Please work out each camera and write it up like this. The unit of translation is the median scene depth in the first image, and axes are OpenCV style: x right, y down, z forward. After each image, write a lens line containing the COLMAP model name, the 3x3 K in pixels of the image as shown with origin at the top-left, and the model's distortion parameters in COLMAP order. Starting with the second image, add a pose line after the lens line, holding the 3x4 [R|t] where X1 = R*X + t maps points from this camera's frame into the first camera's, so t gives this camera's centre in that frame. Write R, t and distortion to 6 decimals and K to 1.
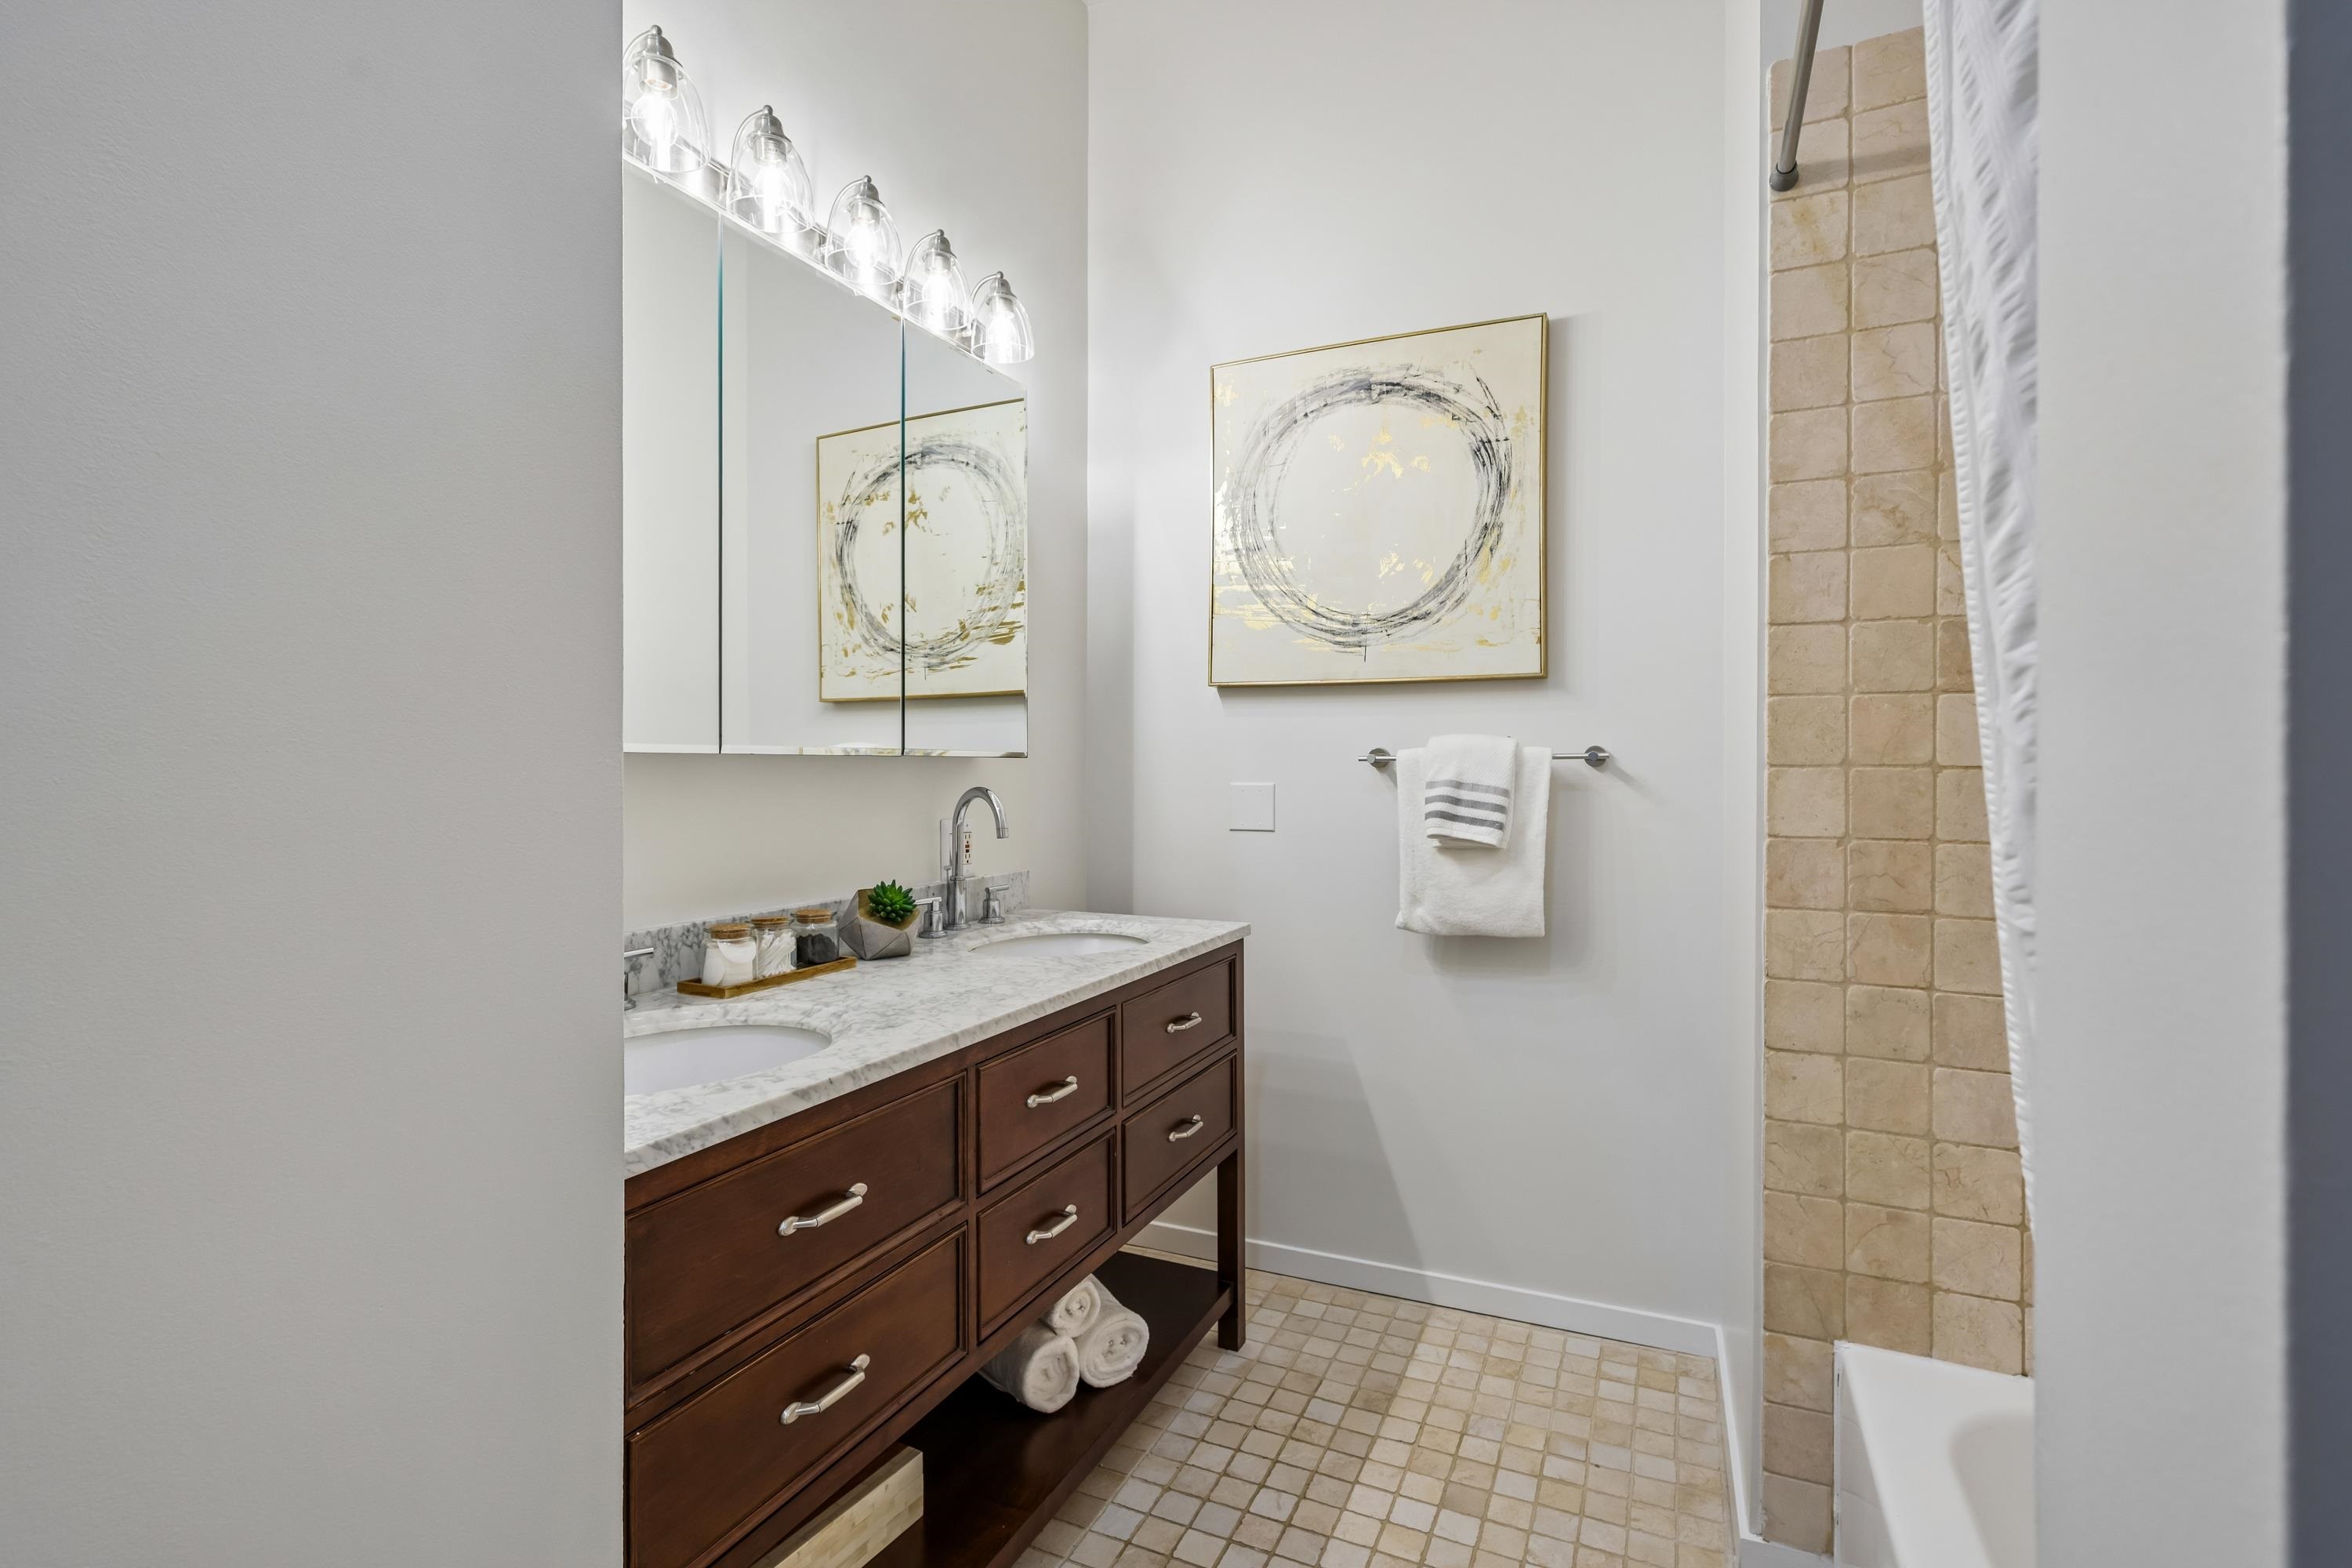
lens RADIAL K [[1090.8, 0, 1177.8], [0, 1090.8, 775.8], [0, 0, 1]] dist [-0.002707, 0.003240]
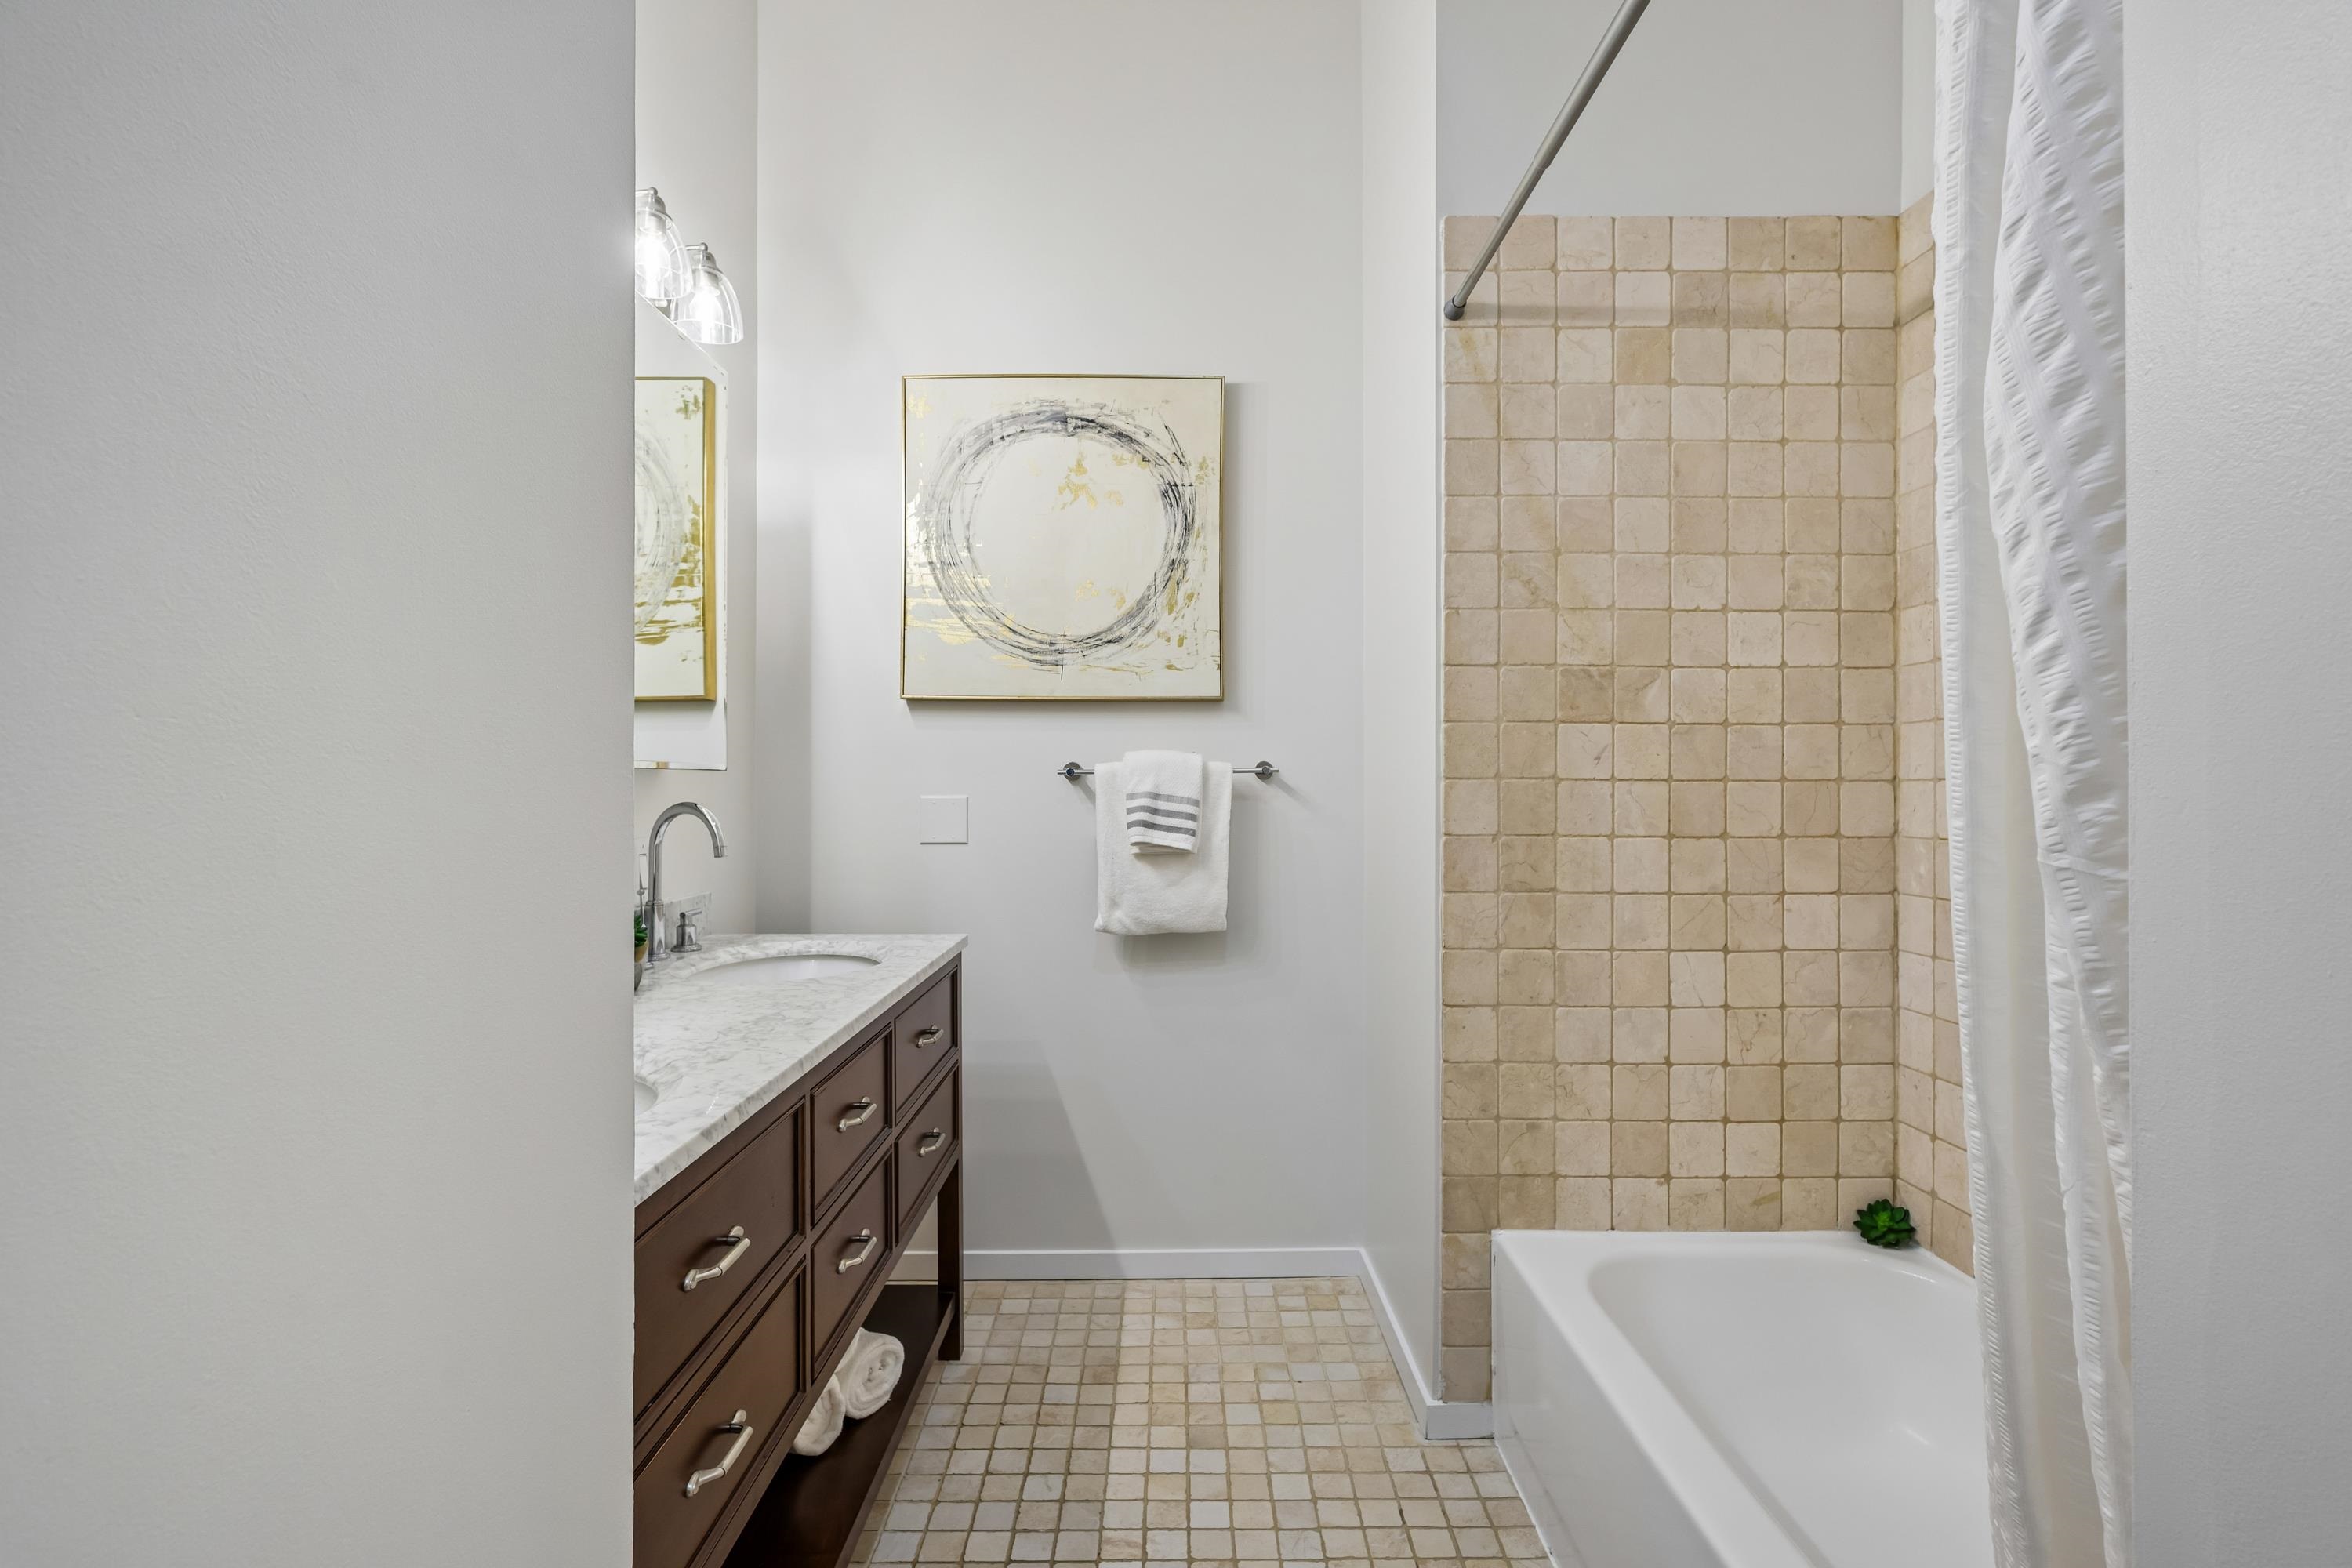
lens RADIAL K [[1090.8, 0, 1180.3], [0, 1090.8, 785.4], [0, 0, 1]] dist [-0.002707, 0.003240]
pose [[0.908362, -0.002916, 0.418174, -0.209478], [0.004561, 0.999985, -0.002934, 0.000833], [-0.418160, 0.004572, 0.908362, -0.004021]]
